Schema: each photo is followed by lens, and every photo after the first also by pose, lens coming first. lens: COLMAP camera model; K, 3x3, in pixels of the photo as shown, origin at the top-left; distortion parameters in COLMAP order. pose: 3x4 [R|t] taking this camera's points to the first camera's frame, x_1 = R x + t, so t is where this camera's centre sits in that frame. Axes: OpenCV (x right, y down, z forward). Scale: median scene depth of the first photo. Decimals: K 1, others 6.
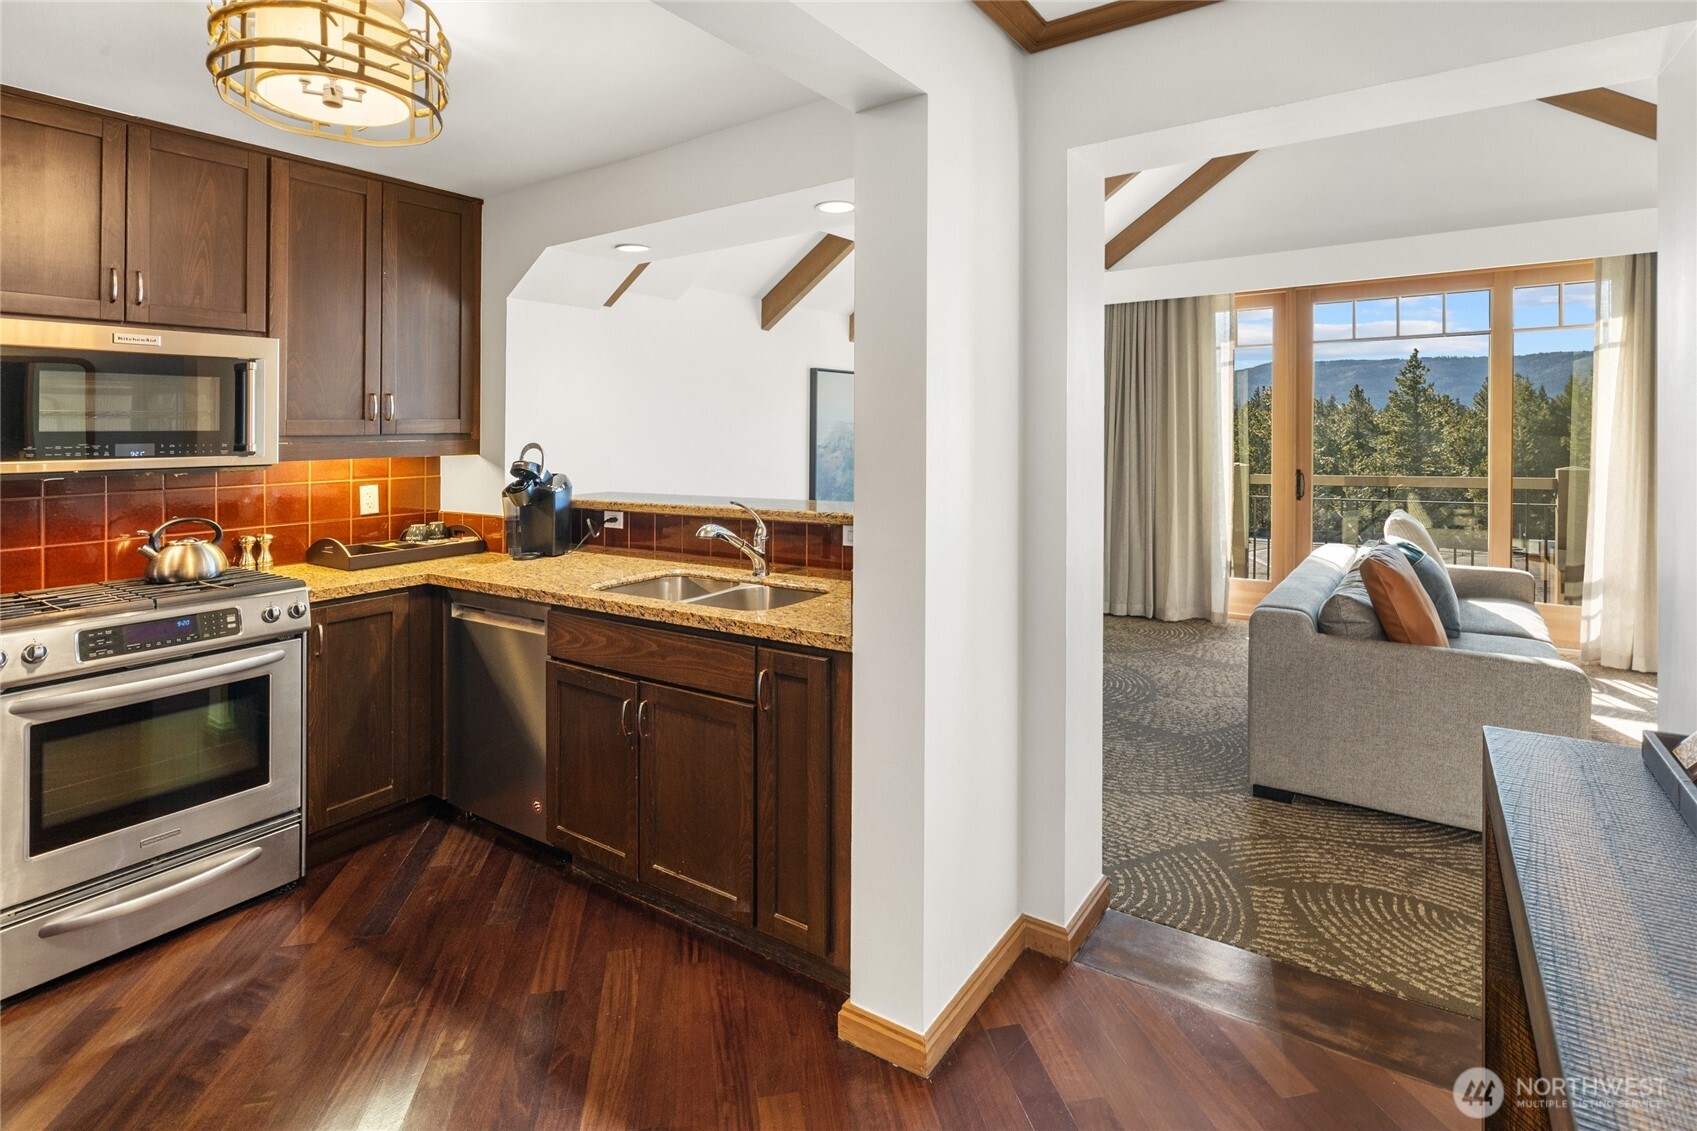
lens RADIAL K [[825.6, 0, 830.6], [0, 825.6, 410.6], [0, 0, 1]] dist [0.000126, -0.001364]
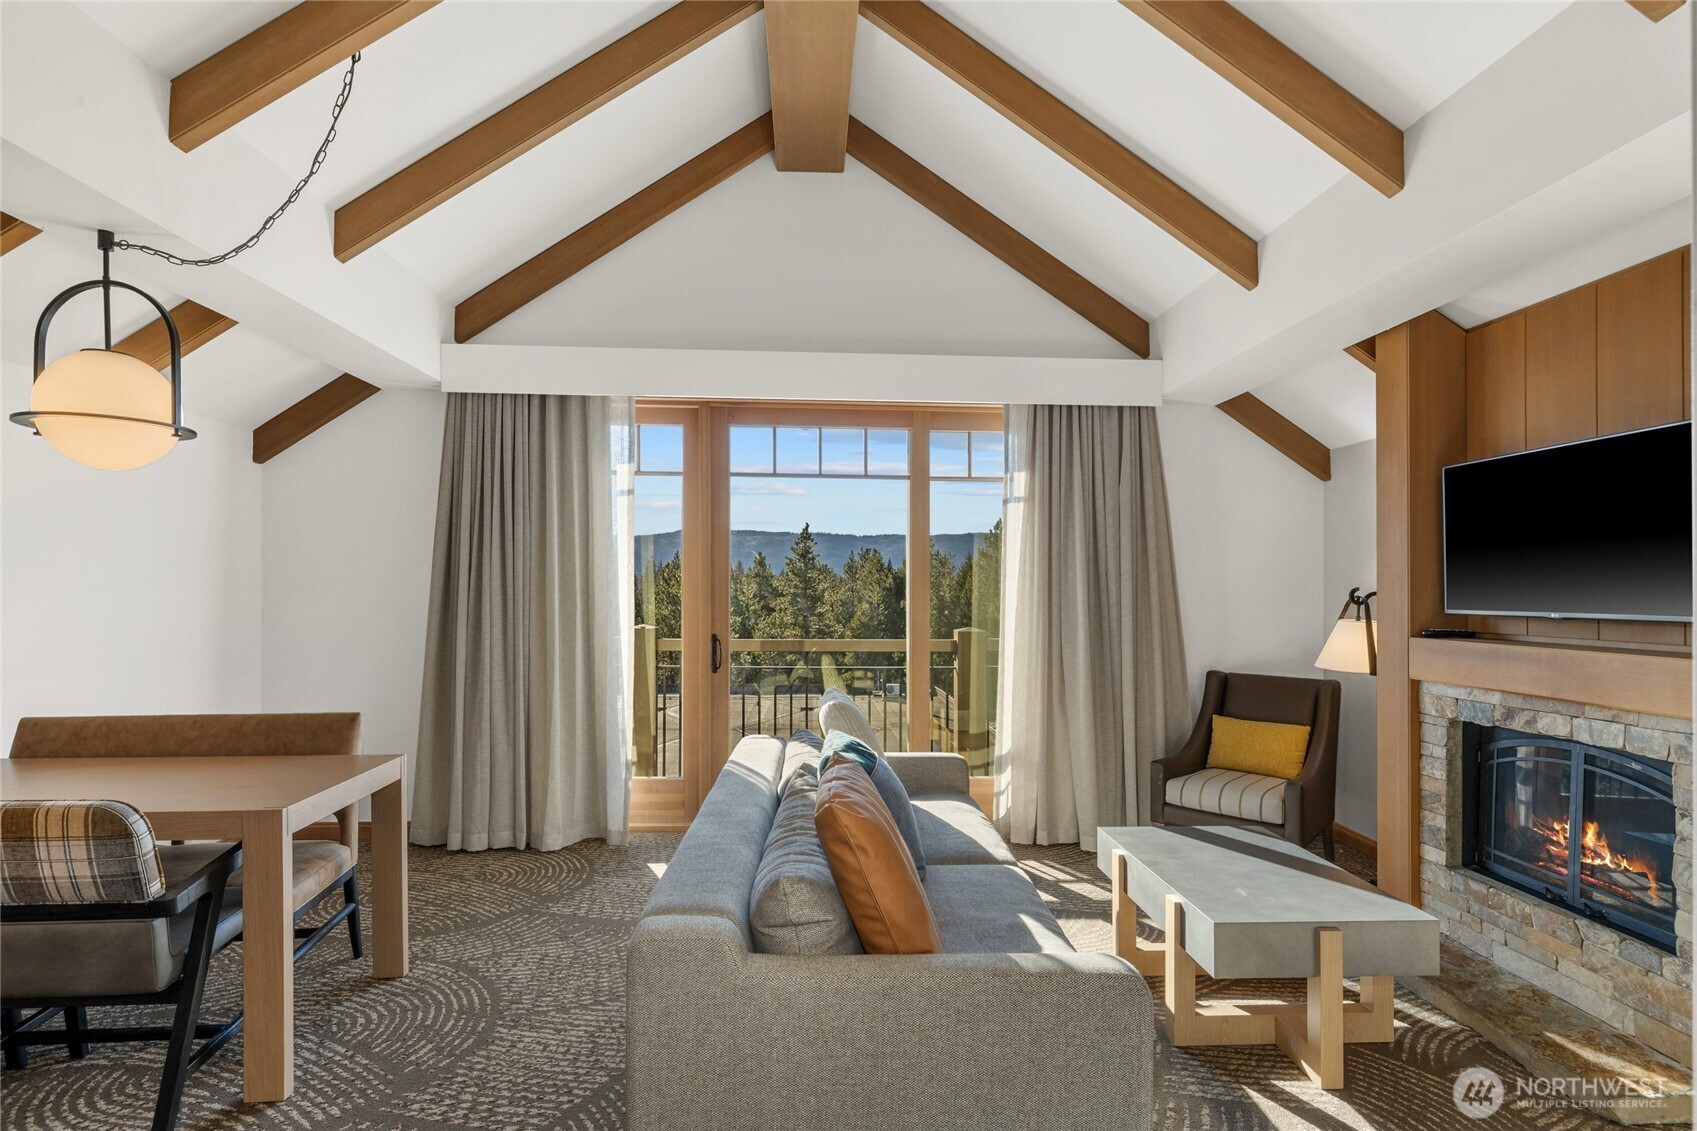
lens RADIAL K [[871.1, 0, 835.8], [0, 871.1, 575.2], [0, 0, 1]] dist [-0.005591, 0.004110]
pose [[0.792090, 0.028933, 0.609718, 0.164006], [-0.033294, 0.999437, -0.004174, 0.016281], [-0.609495, -0.016994, 0.792608, 0.300162]]
